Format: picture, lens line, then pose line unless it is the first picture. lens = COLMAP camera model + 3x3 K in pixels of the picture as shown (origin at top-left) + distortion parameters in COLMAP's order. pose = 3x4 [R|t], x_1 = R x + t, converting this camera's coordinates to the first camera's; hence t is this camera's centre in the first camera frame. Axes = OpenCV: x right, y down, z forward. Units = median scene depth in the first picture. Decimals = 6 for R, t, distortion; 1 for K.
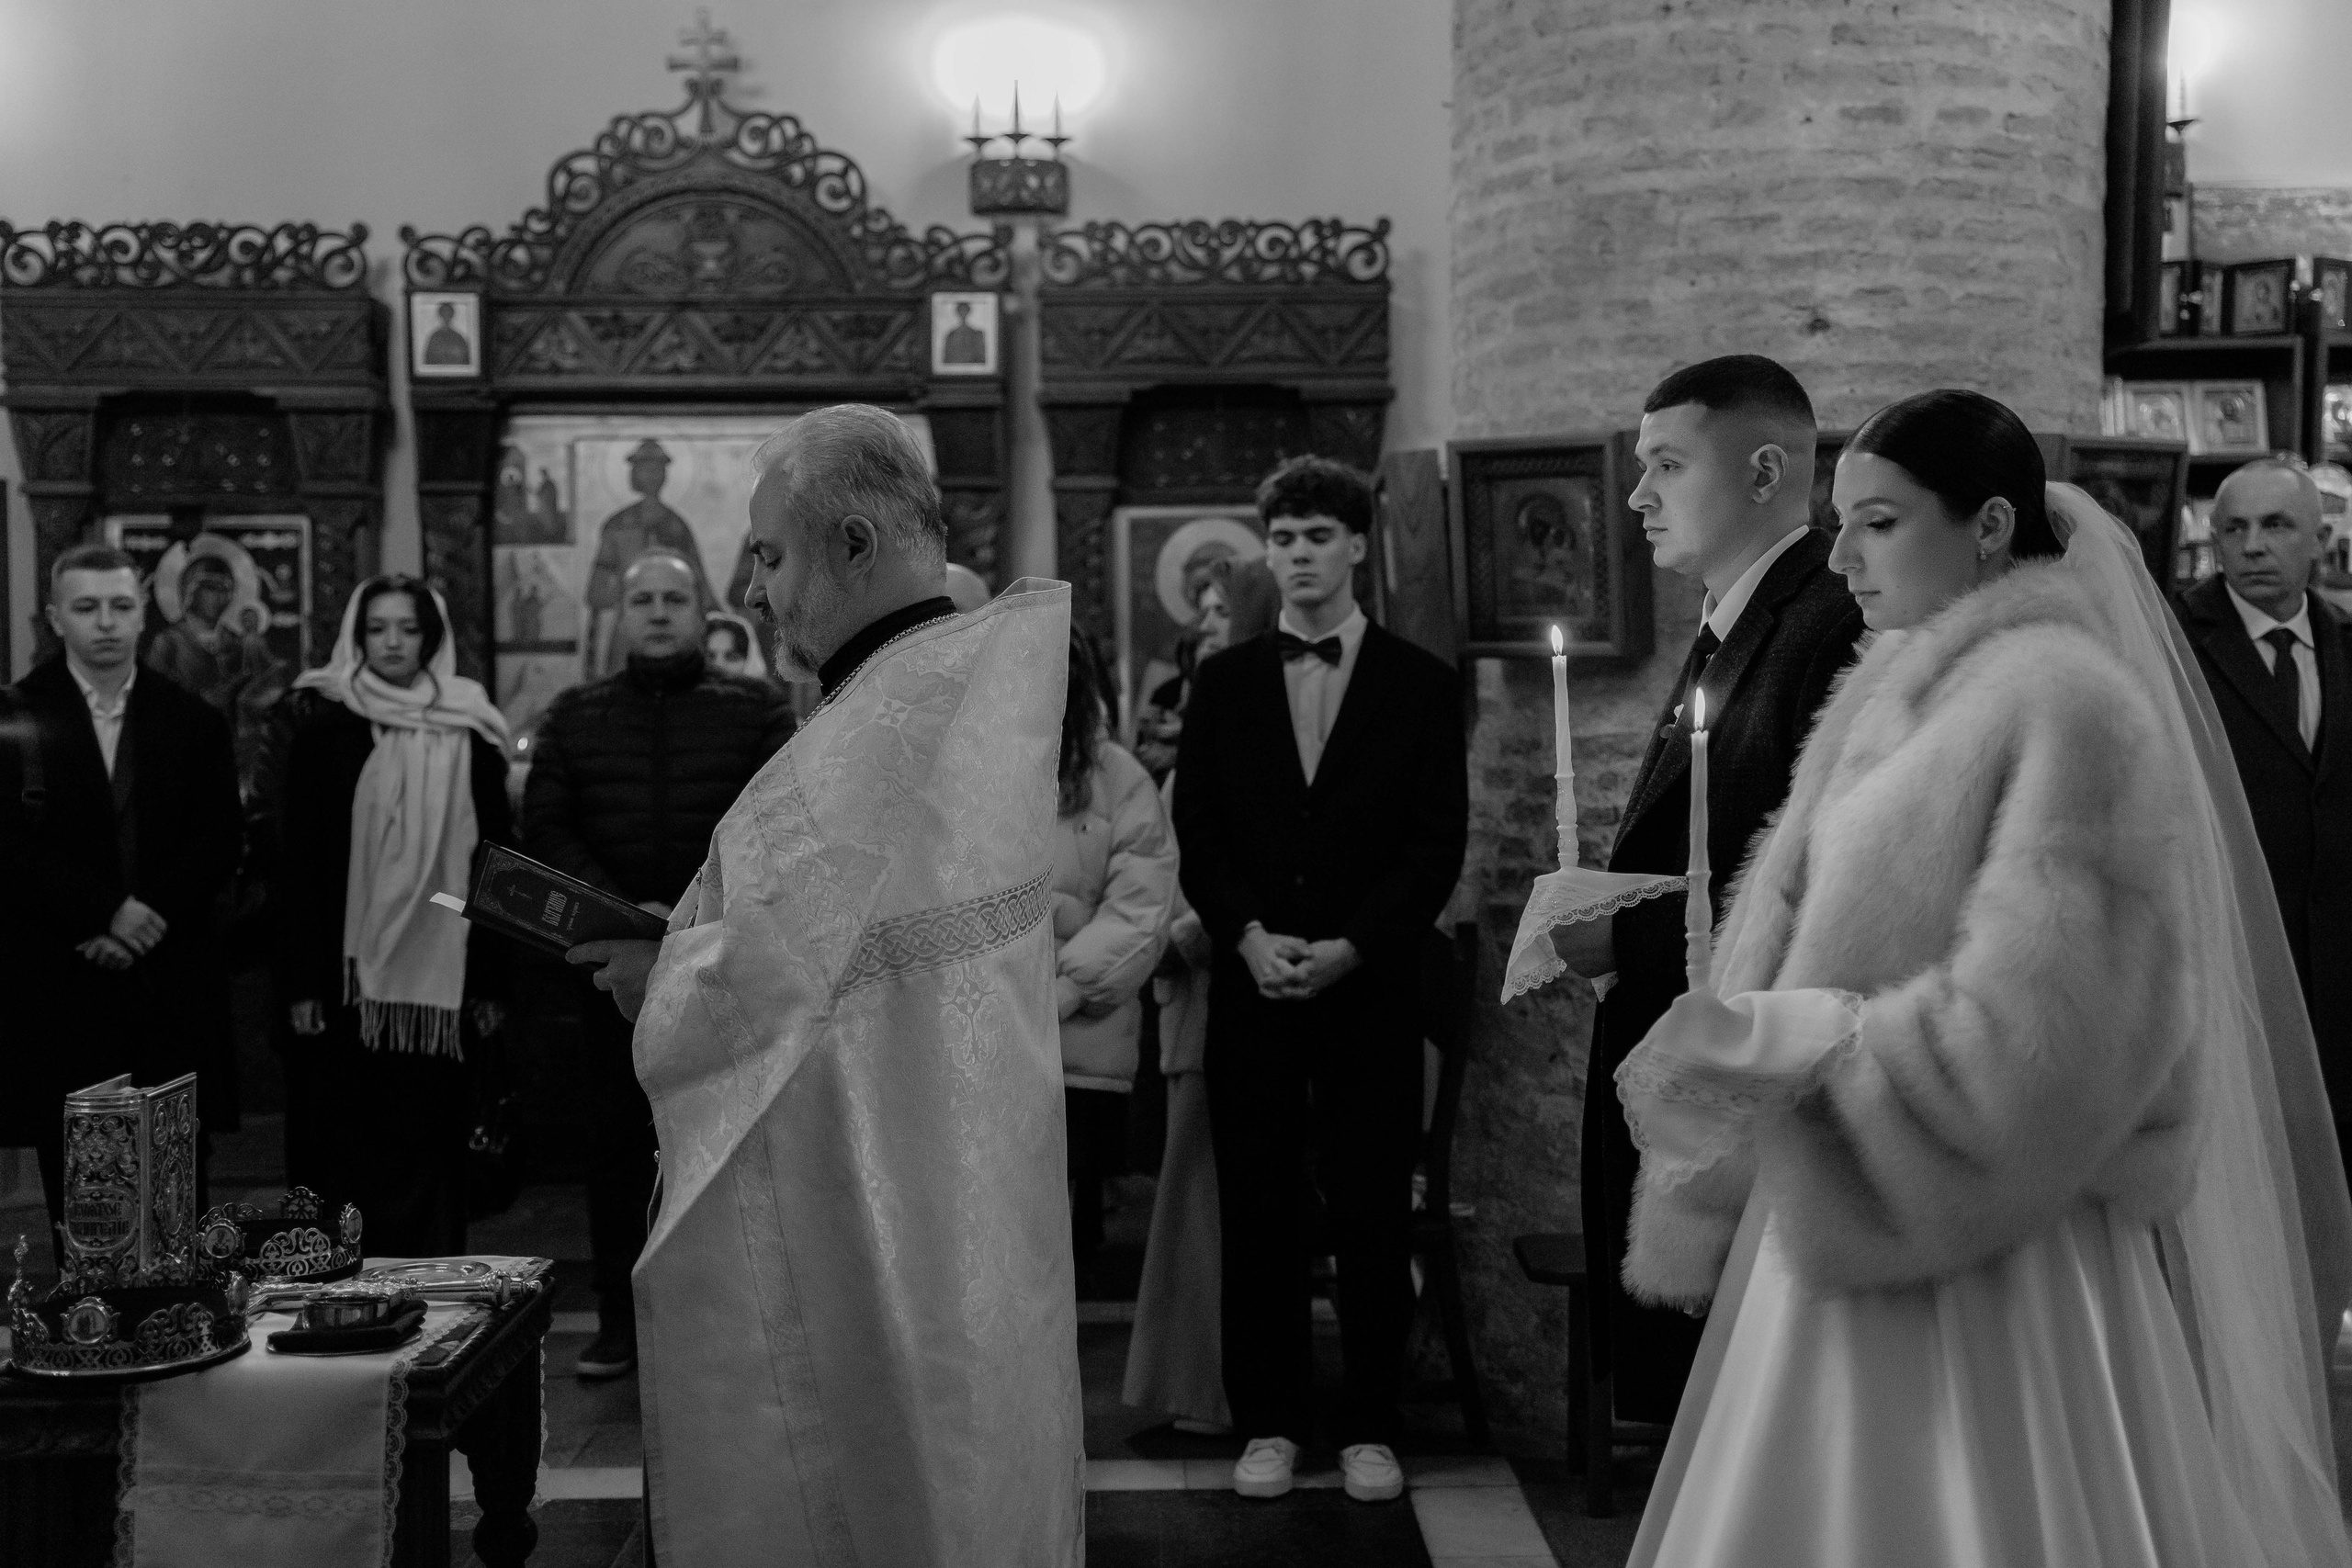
lens RADIAL K [[2845.5, 0, 1176.0], [0, 2845.5, 784.0], [0, 0, 1]] dist [0.082846, 0.032342]
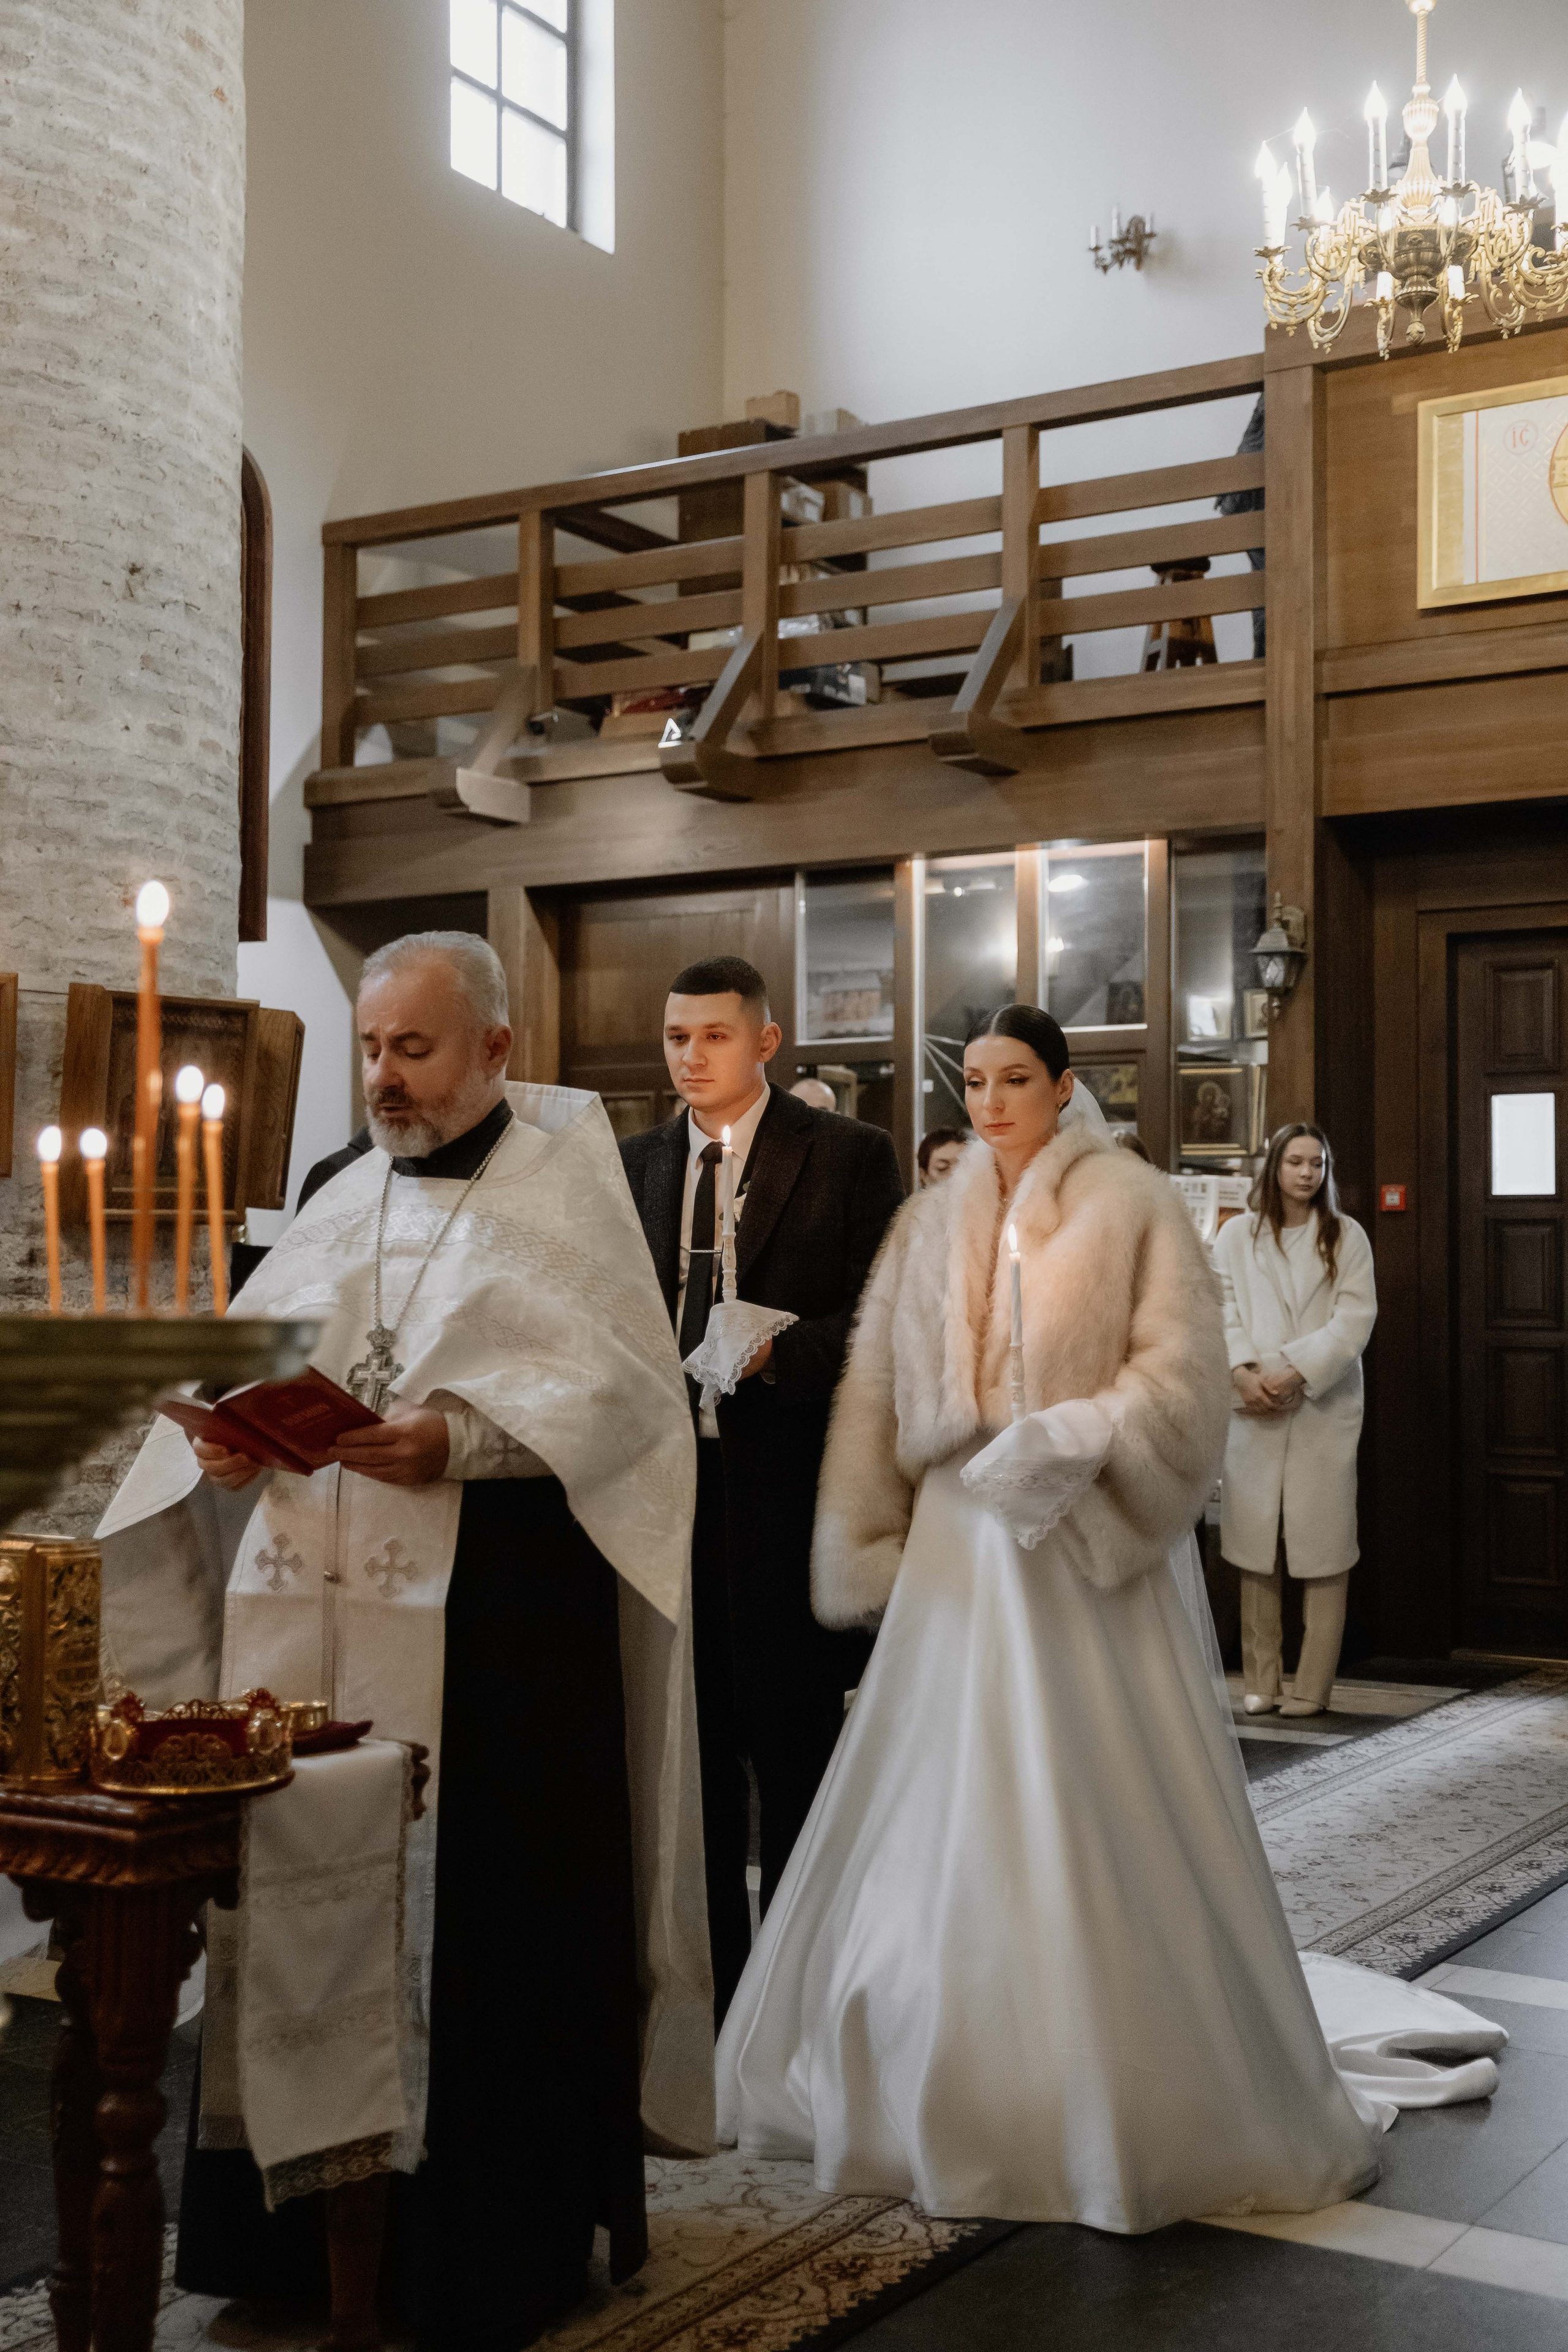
lens RADIAL K [[2845.7, 0, 784.0], [0, 2845.7, 1176.0], [0, 0, 1]] dist [0.082846, 0.032342]
pose [[0.553630, 0.038306, 0.831881, -0.544340], [0.012830, 0.998431, -0.054514, 0.018850], [-0.832664, 0.040853, 0.552270, 0.115805]]
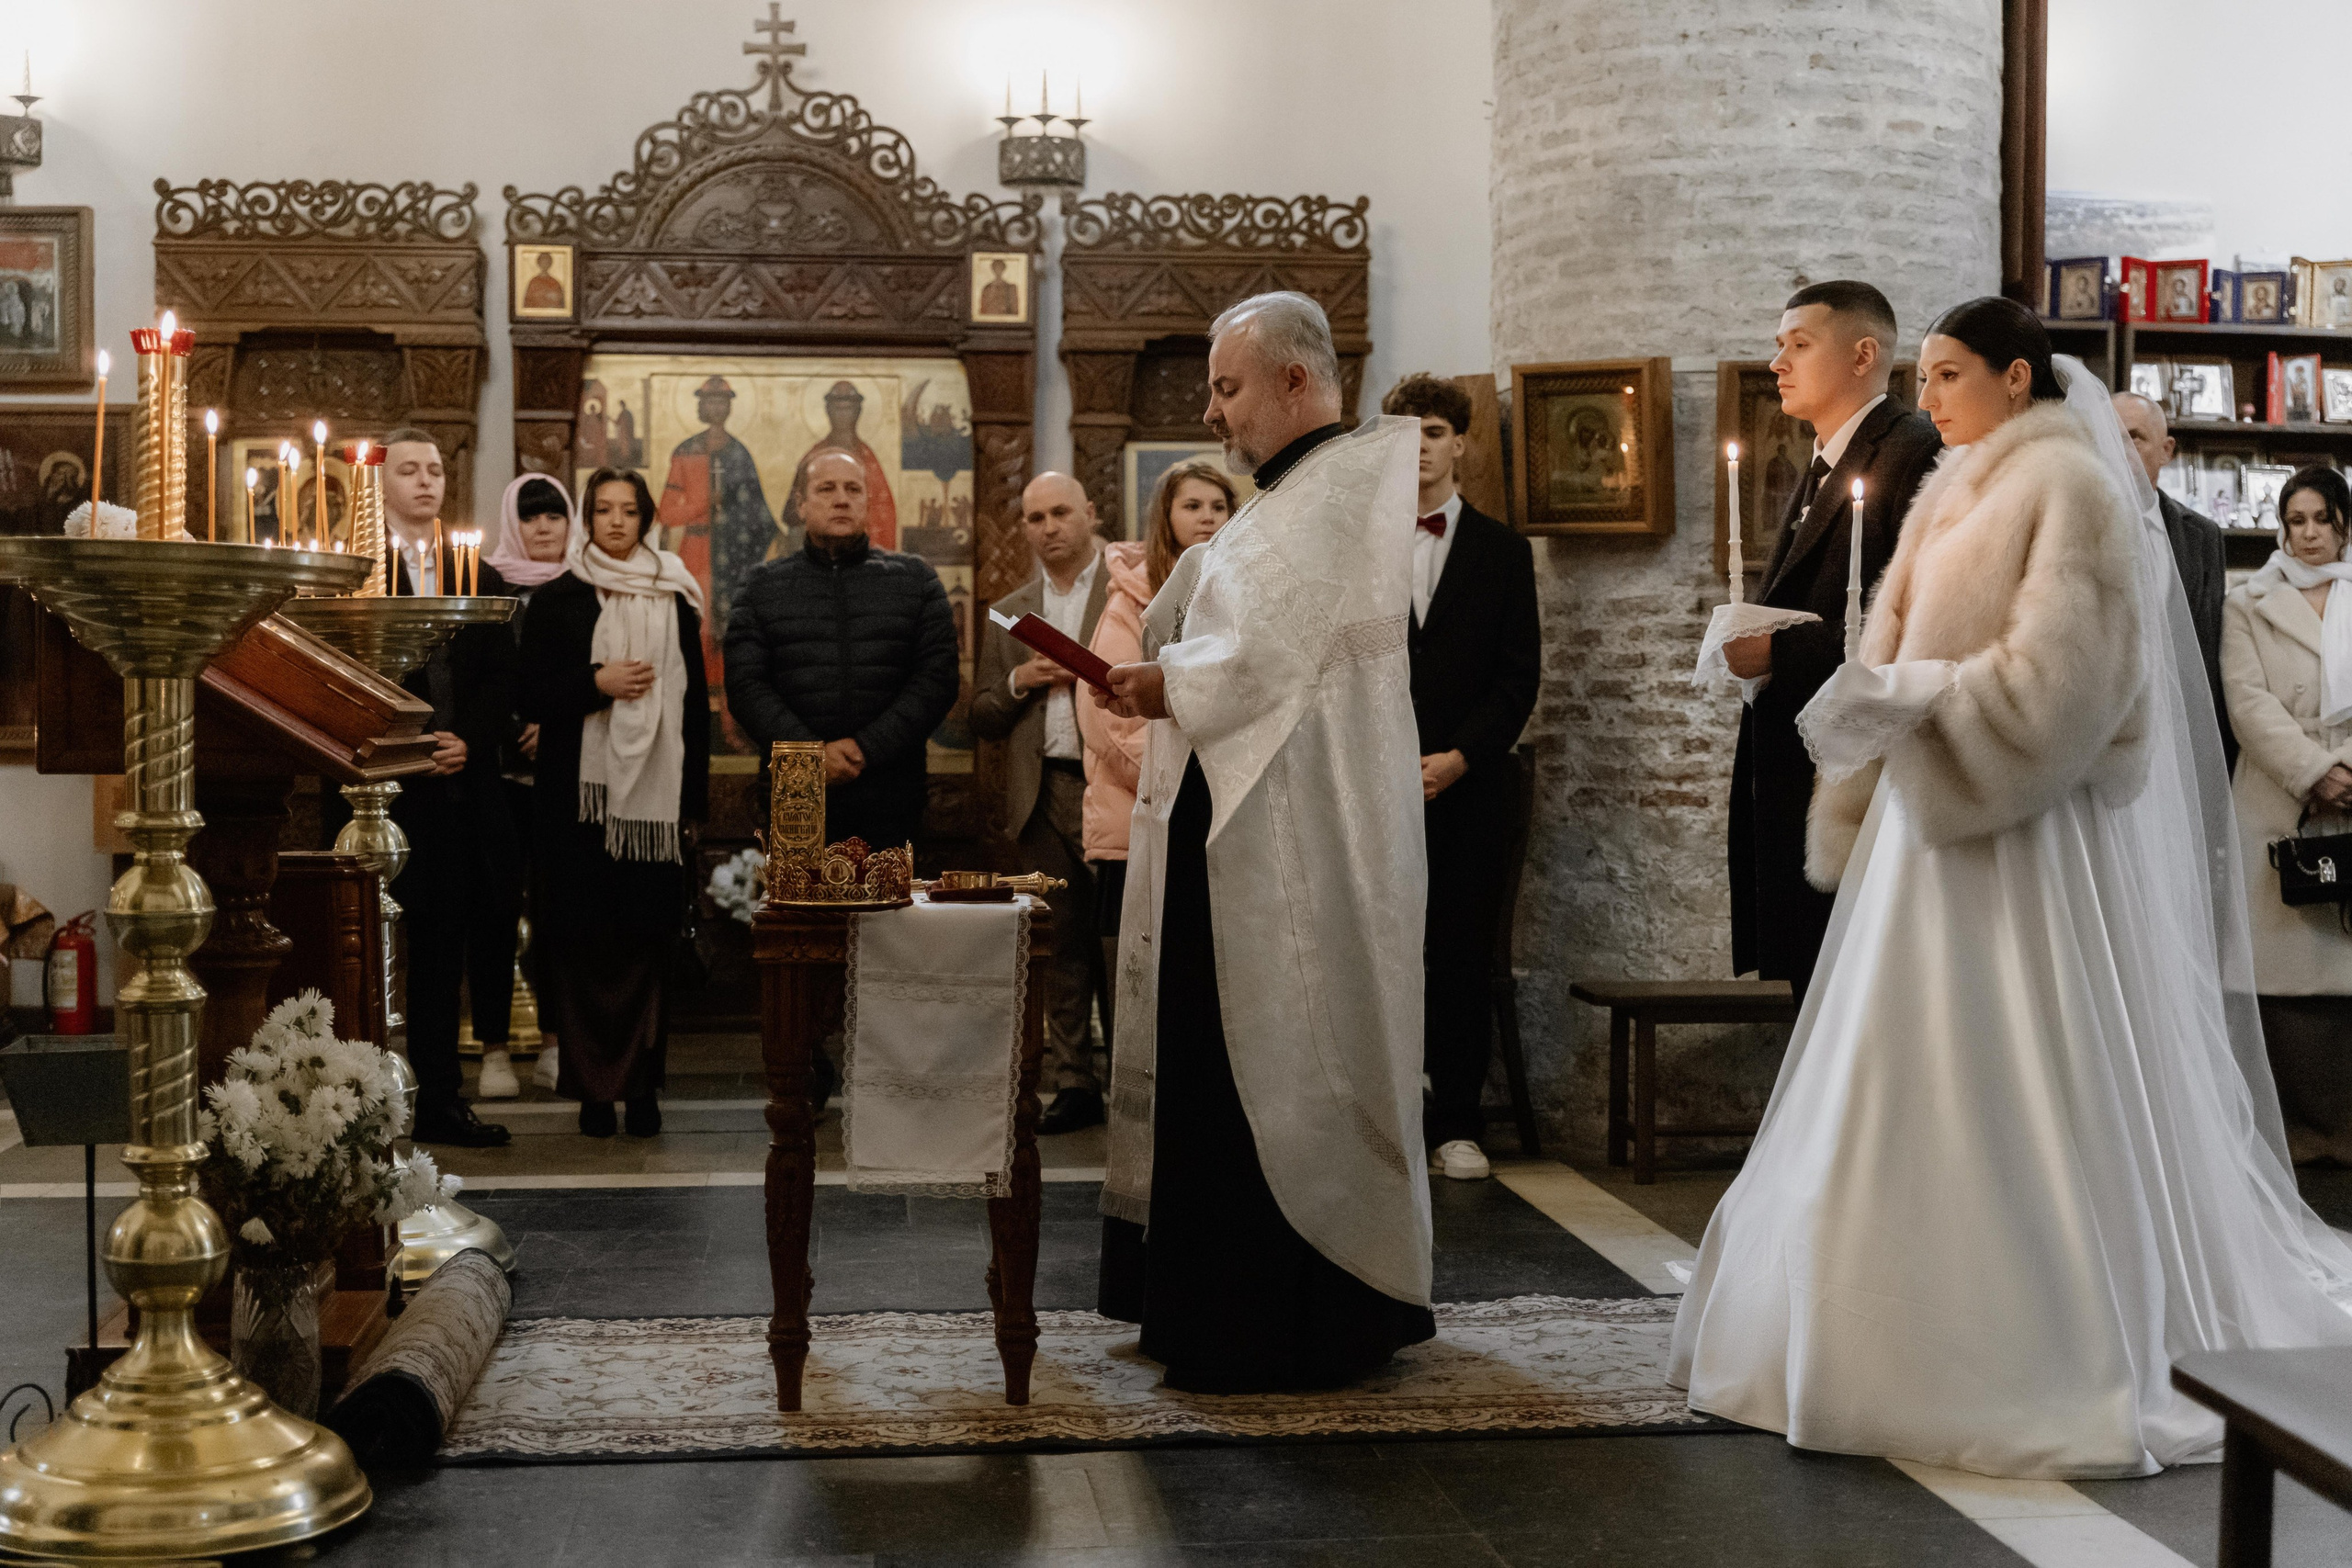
lens RADIAL K [[3024.2, 0, 1176.0], [0, 3024.2, 784.0], [0, 0, 1]] dist [-0.031772, -0.121188]
pose [[0.996232, 0.008127, 0.086350, -0.156880], [-0.007438, 0.999938, -0.008299, 0.073240], [-0.086412, 0.007625, 0.996230, -0.302770]]
